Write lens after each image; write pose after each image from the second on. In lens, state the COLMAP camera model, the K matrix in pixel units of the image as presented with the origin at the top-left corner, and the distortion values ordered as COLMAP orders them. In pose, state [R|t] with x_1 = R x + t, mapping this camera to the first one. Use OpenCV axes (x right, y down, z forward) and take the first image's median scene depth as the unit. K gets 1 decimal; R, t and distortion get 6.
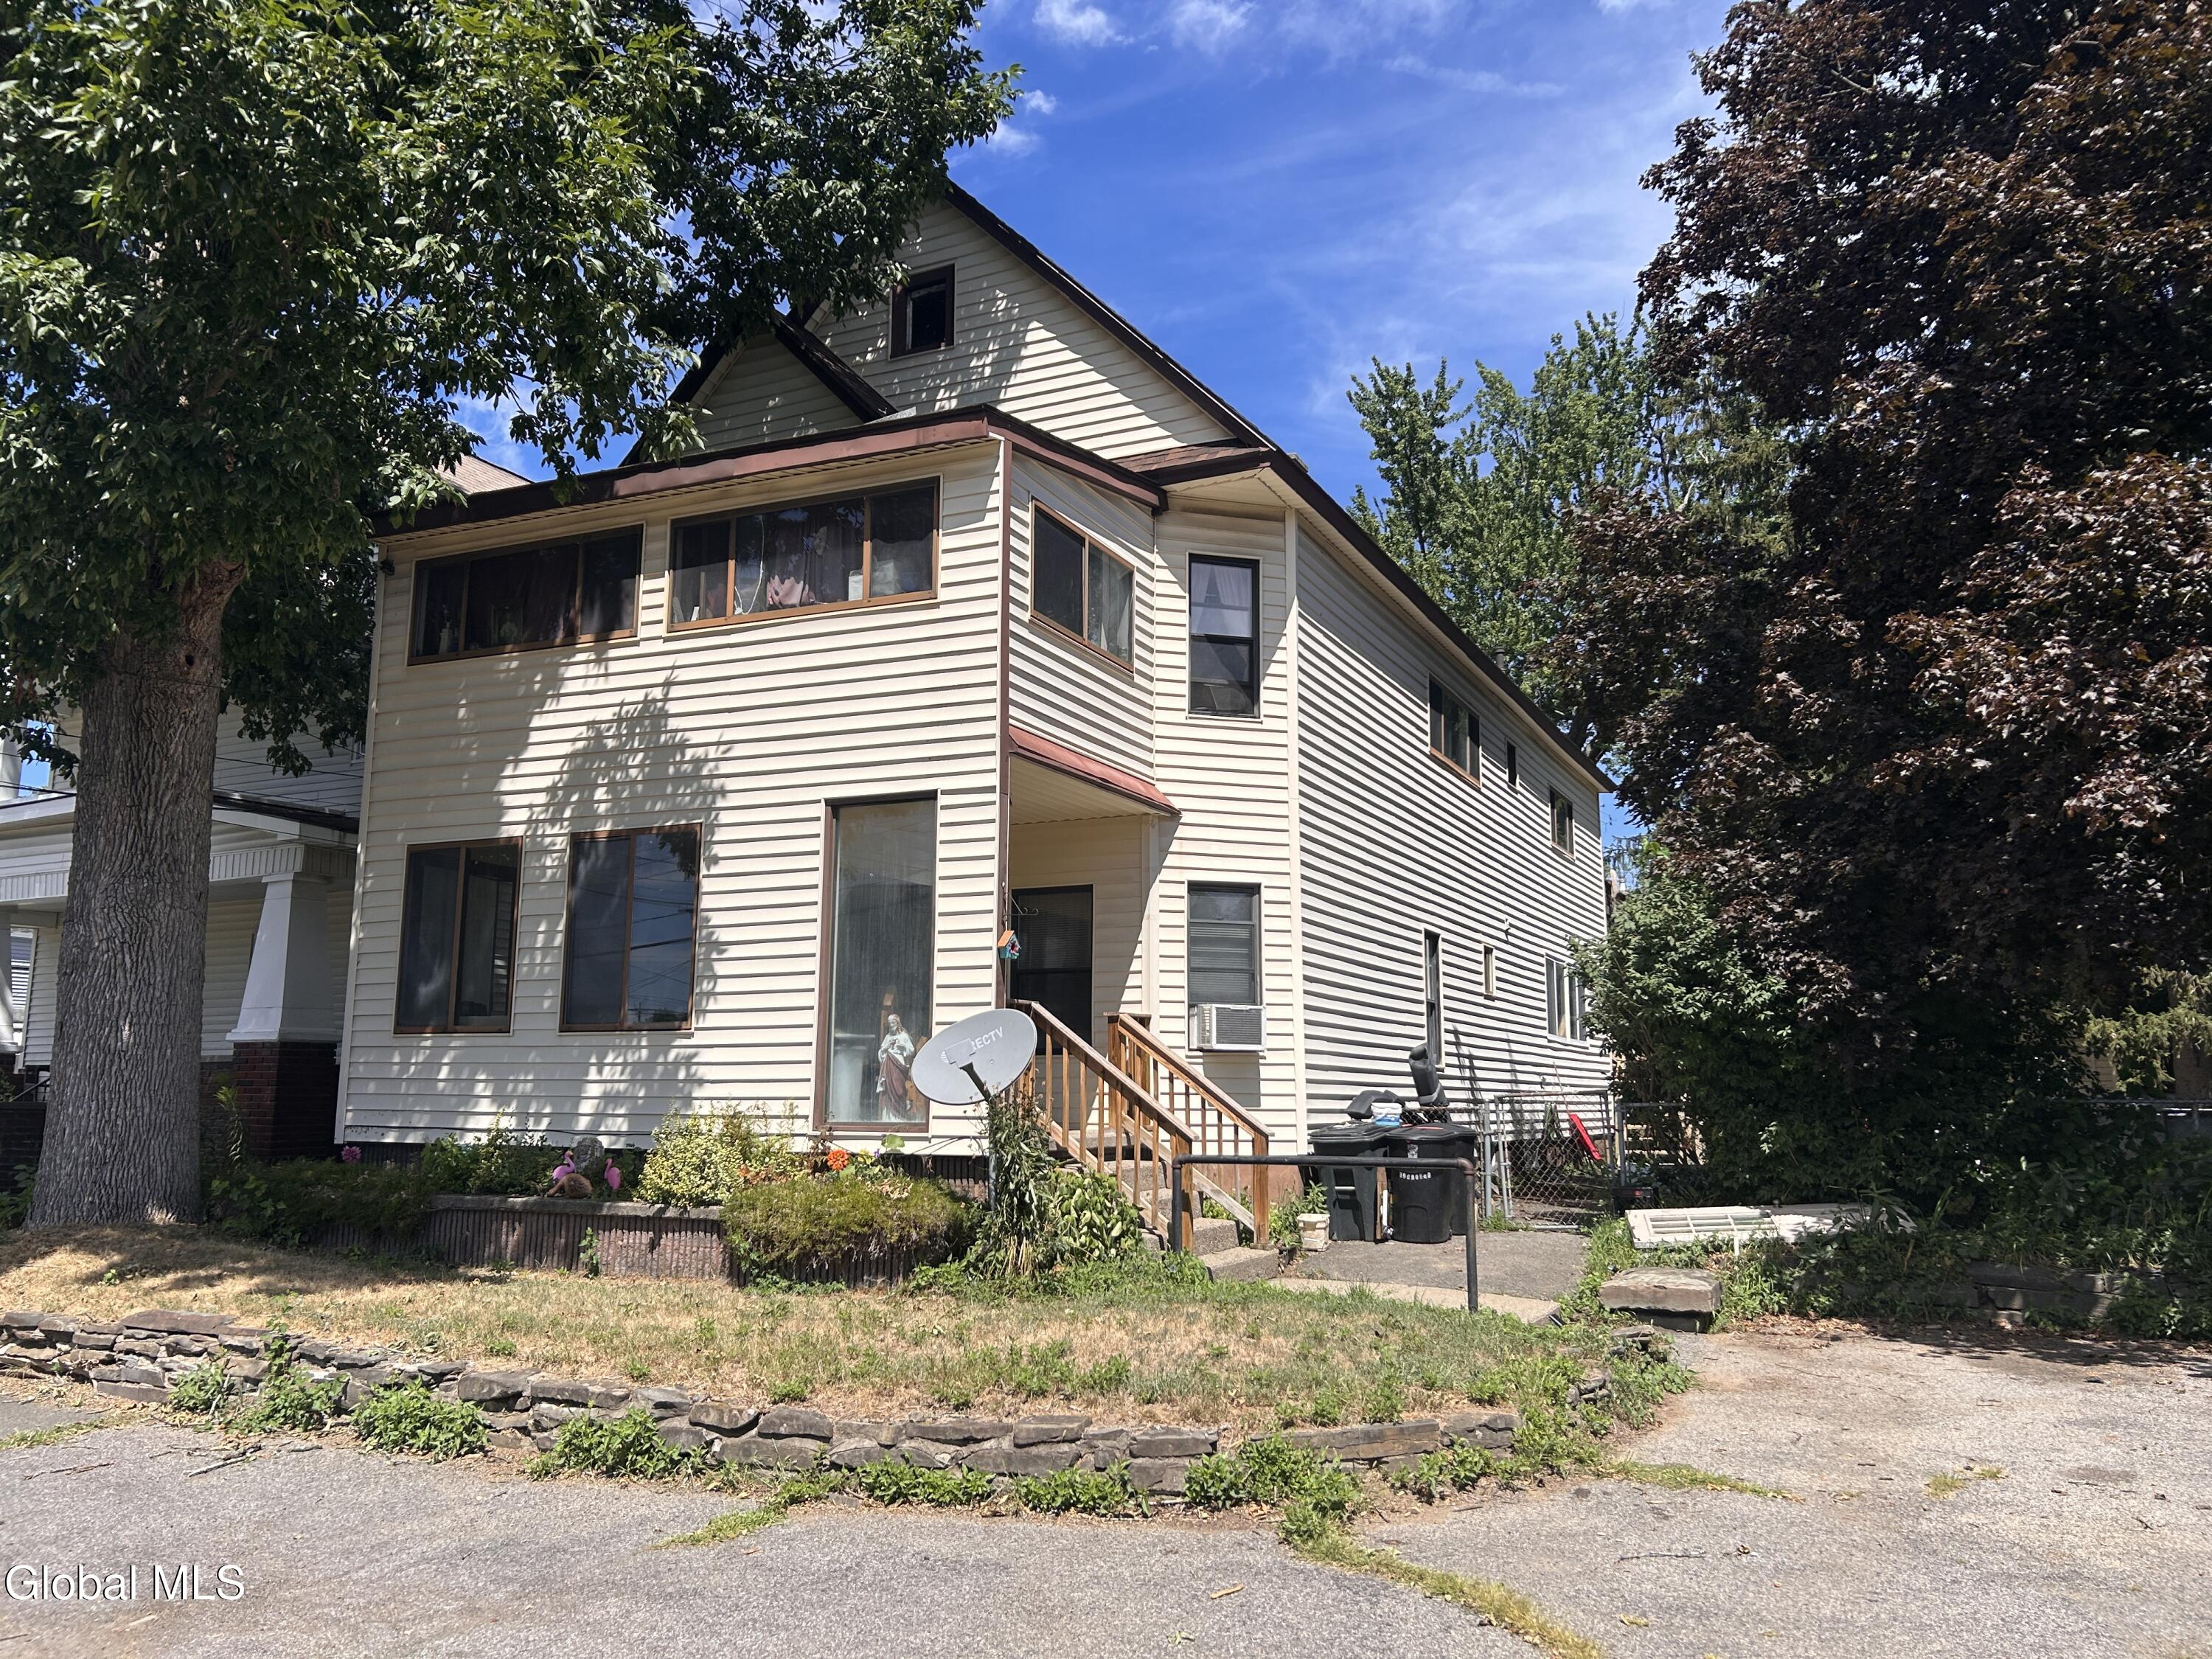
lens RADIAL K [[1687.1, 0, 1106.6], [0, 1687.1, 836.5], [0, 0, 1]] dist [0.069639, -0.079547]
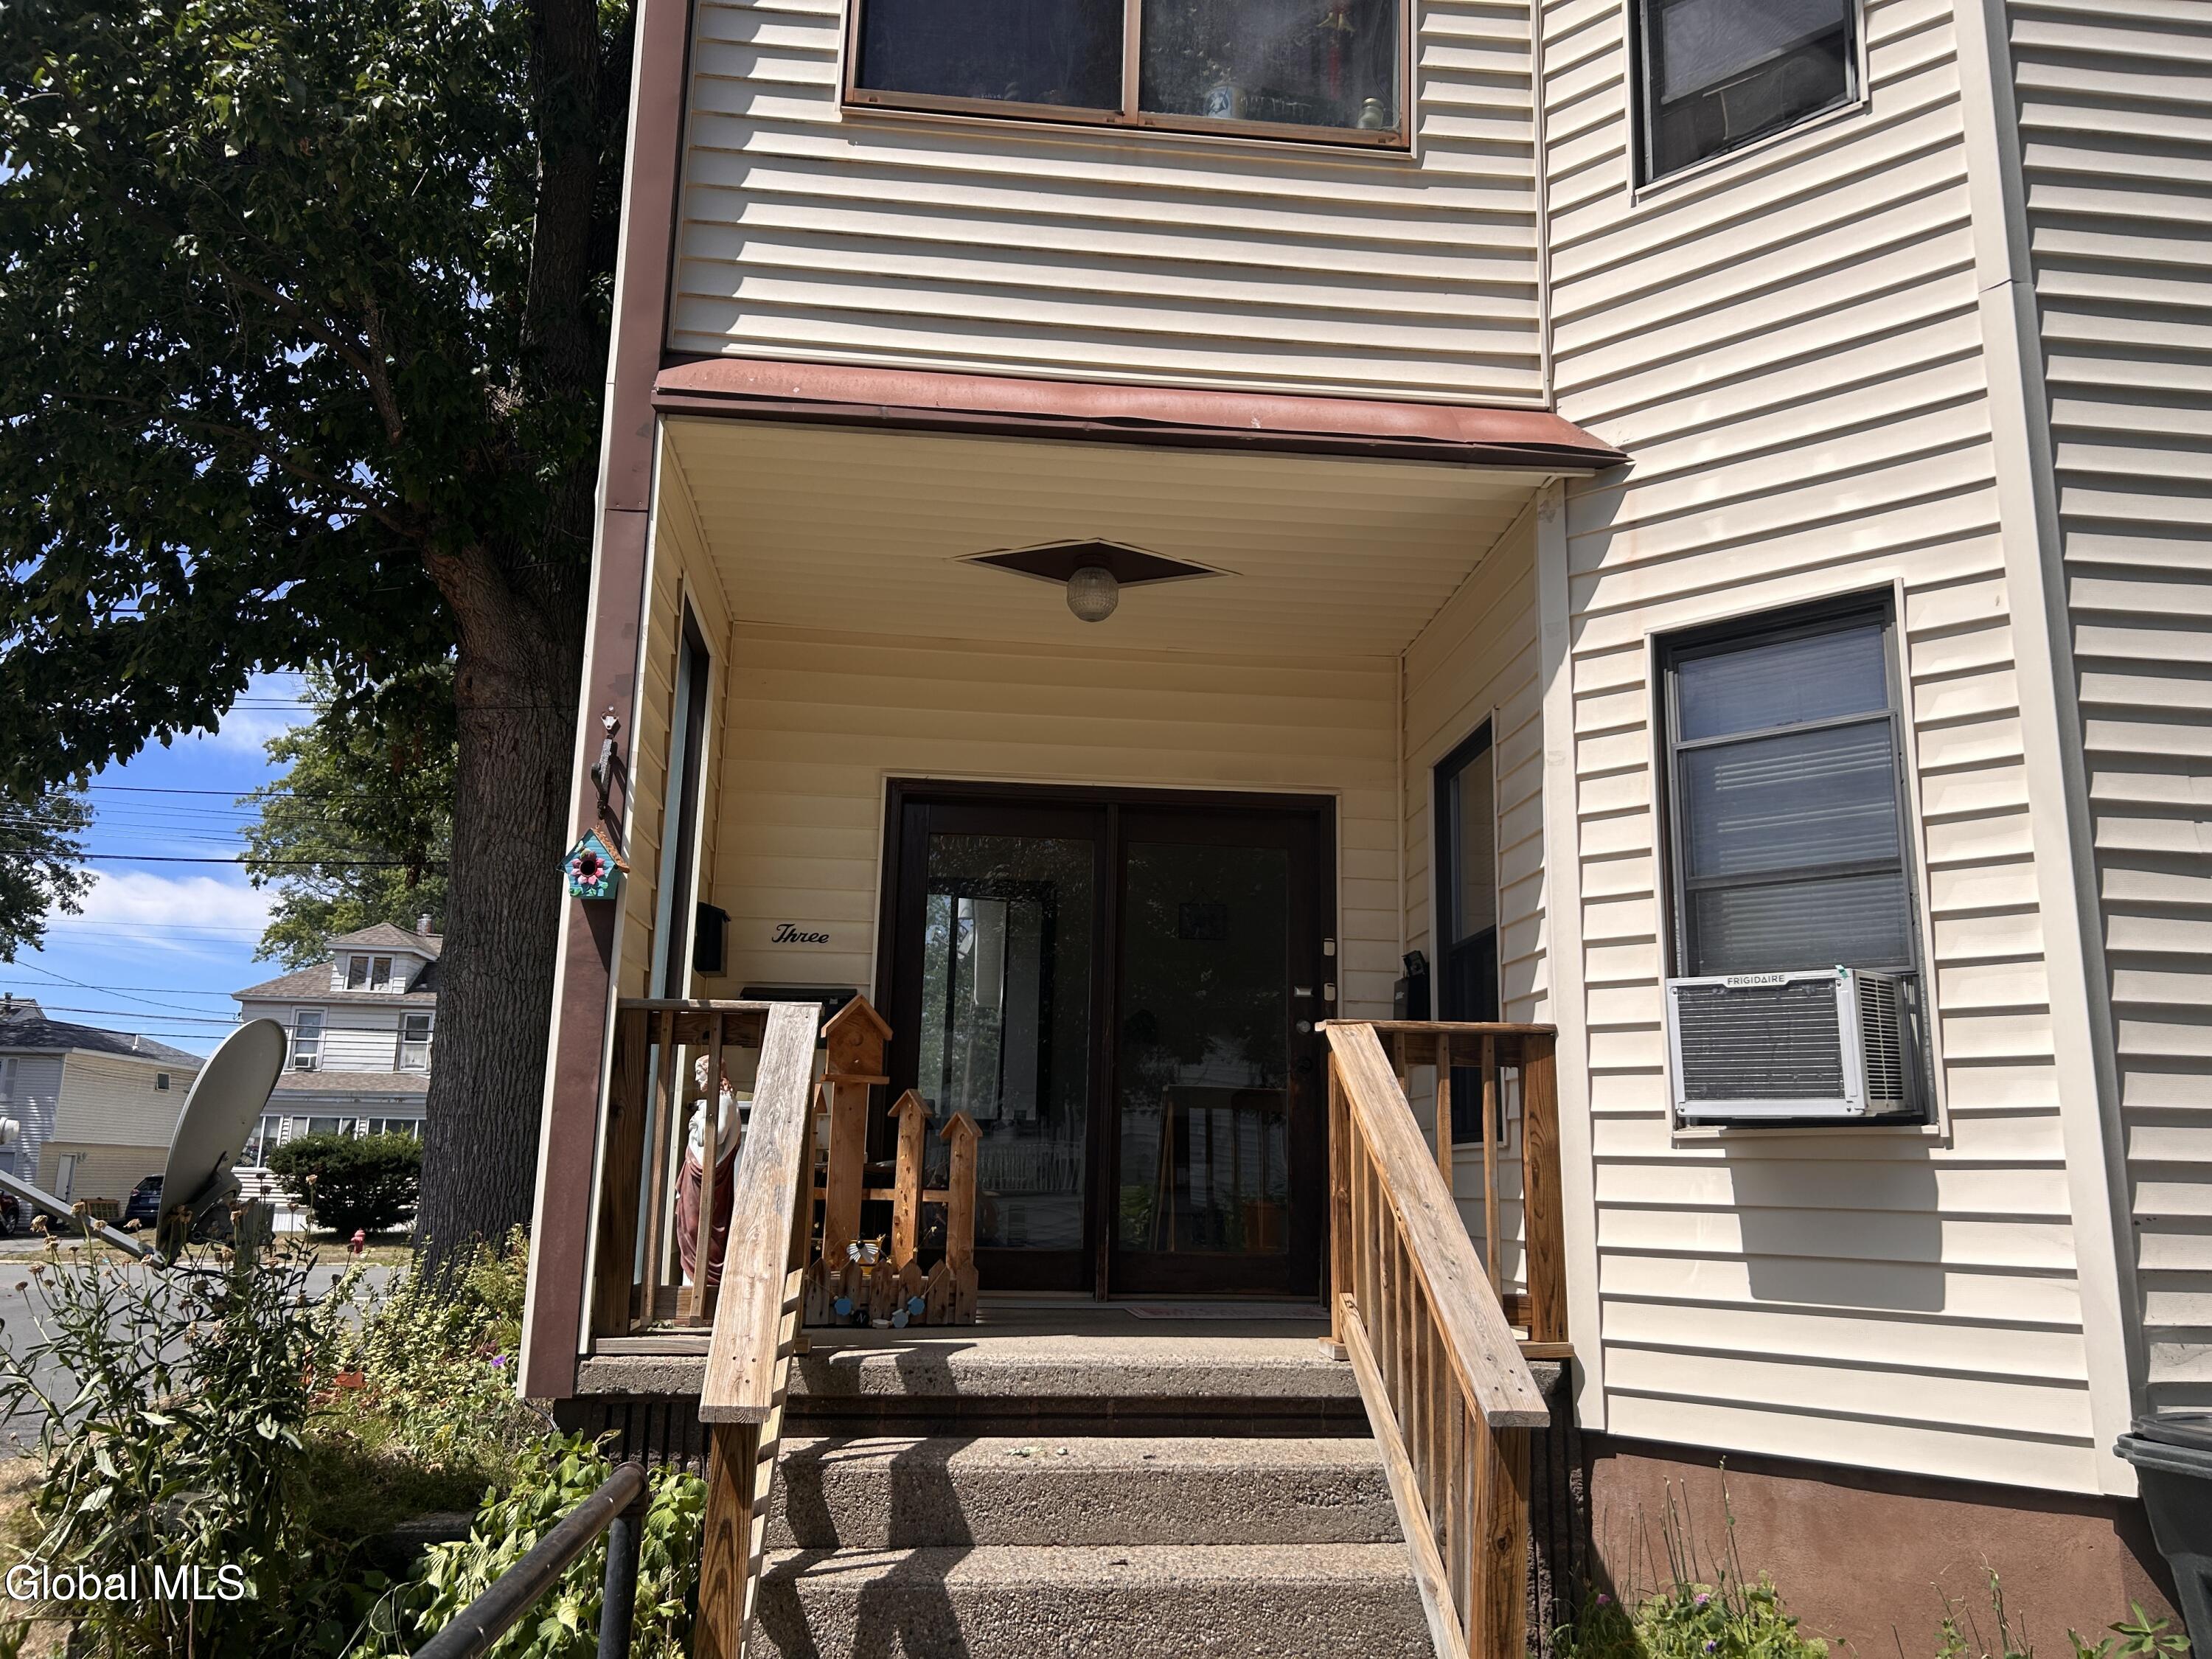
lens RADIAL K [[1687.1, 0, 1124.9], [0, 1687.1, 832.5], [0, 0, 1]] dist [0.069639, -0.079547]
pose [[0.519169, -0.172396, -0.837104, 0.276901], [0.119042, 0.984484, -0.128918, 0.098124], [0.846341, -0.032720, 0.531636, 0.714998]]
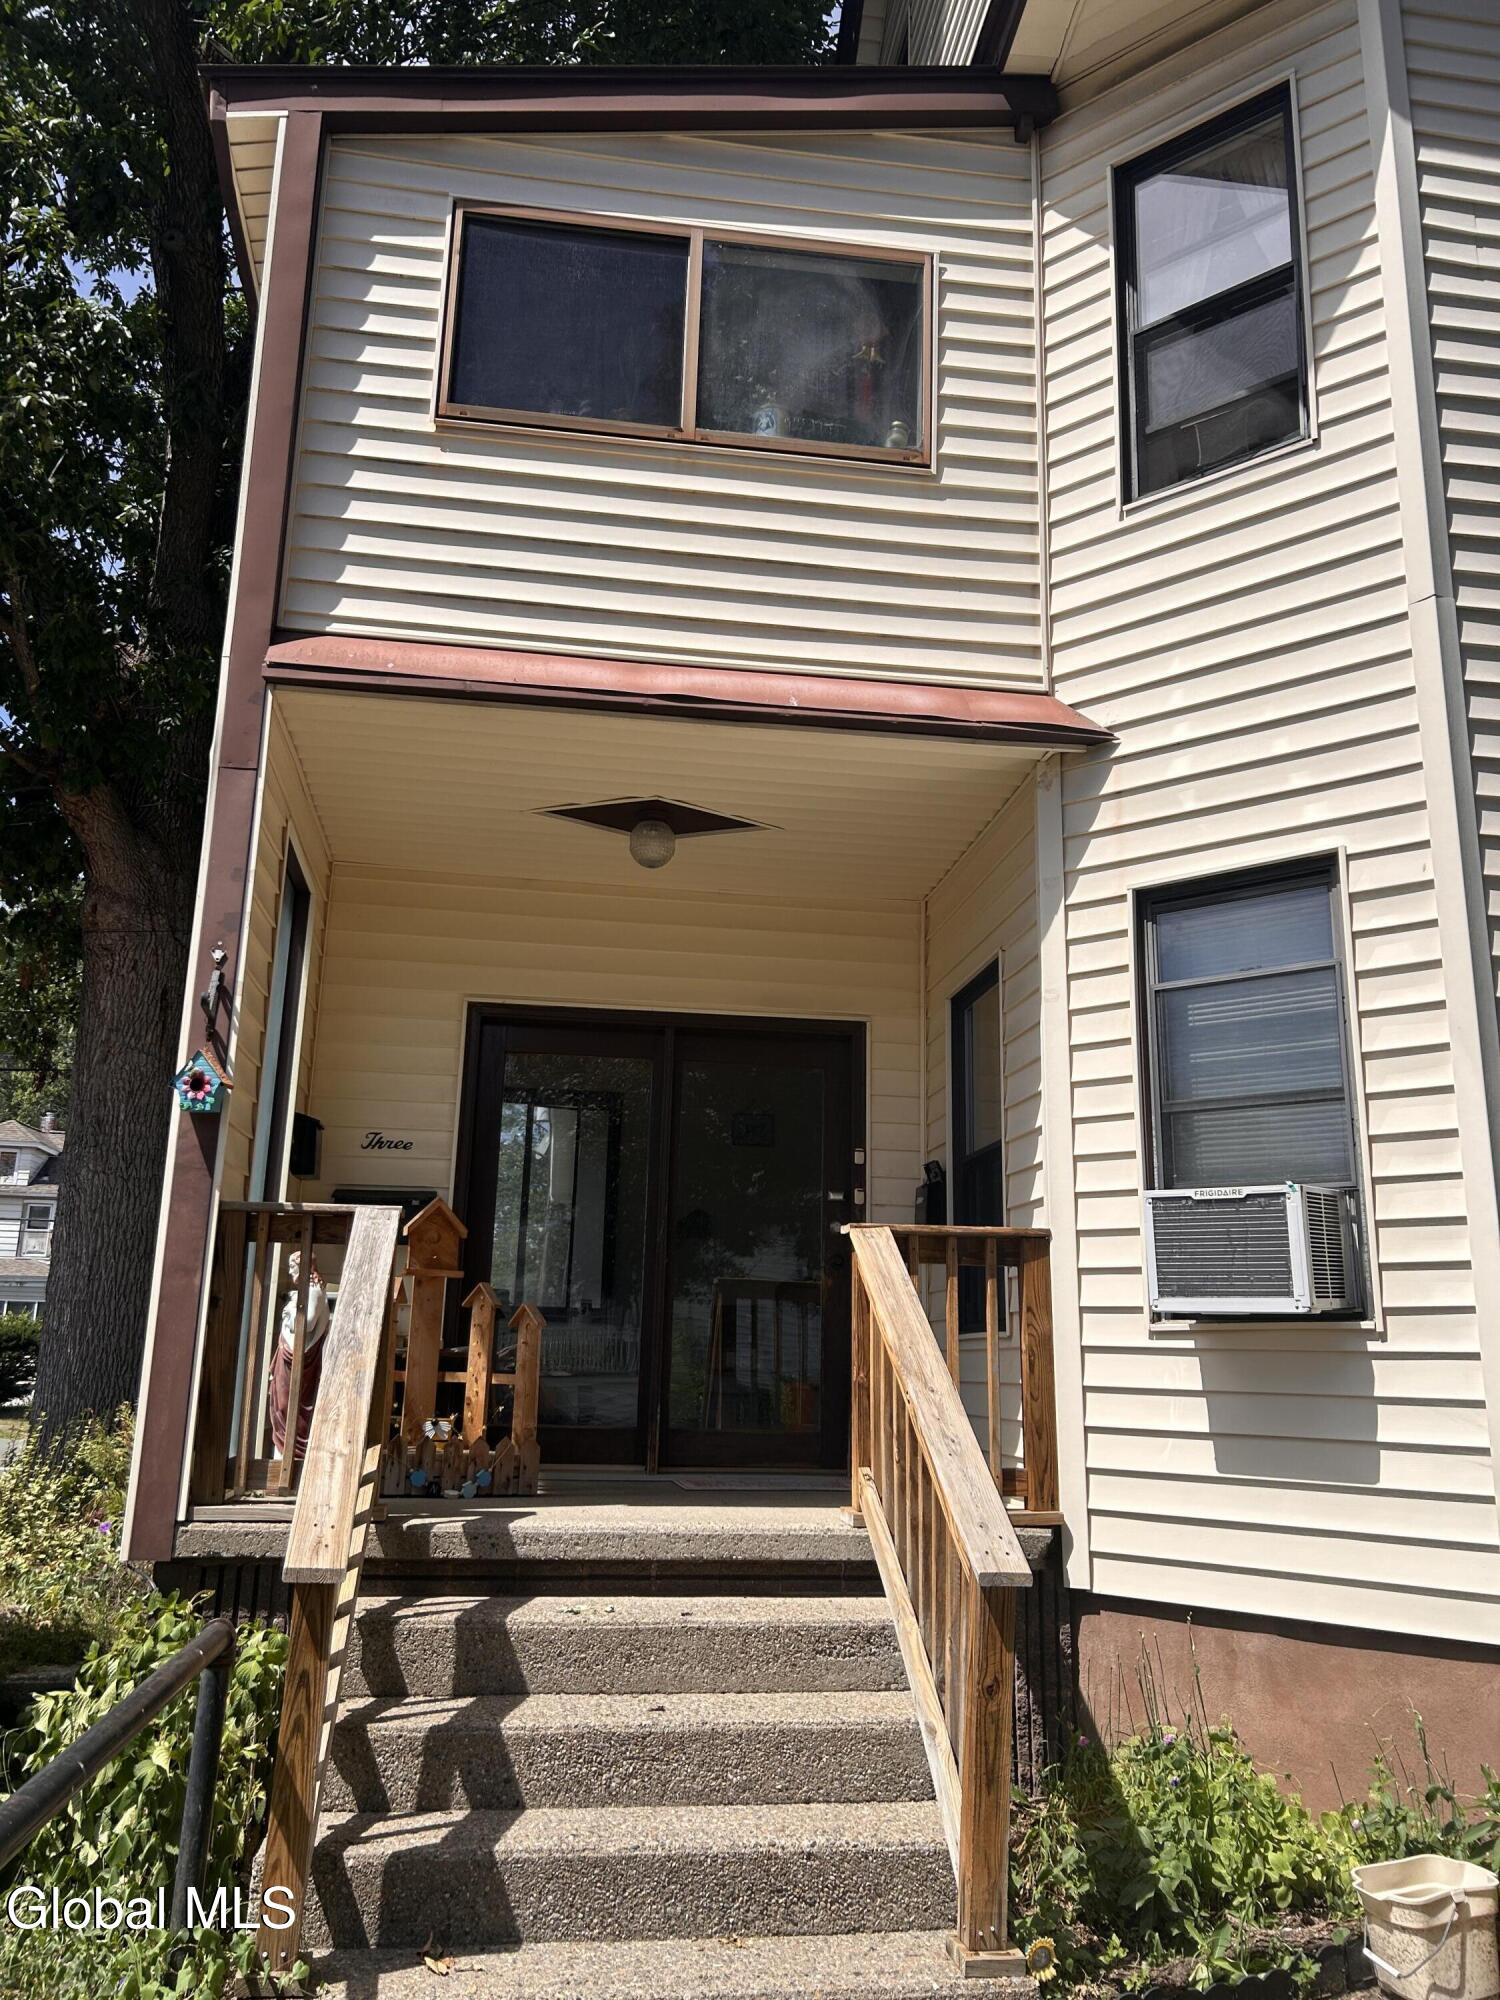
lens RADIAL K [[1525.4, 0, 738.1], [0, 1525.4, 993.2], [0, 0, 1]] dist [0.069639, -0.079547]
pose [[0.545340, -0.193083, -0.815674, 0.288314], [0.112290, 0.981165, -0.157183, 0.096574], [0.830660, -0.005874, 0.556750, 0.713344]]
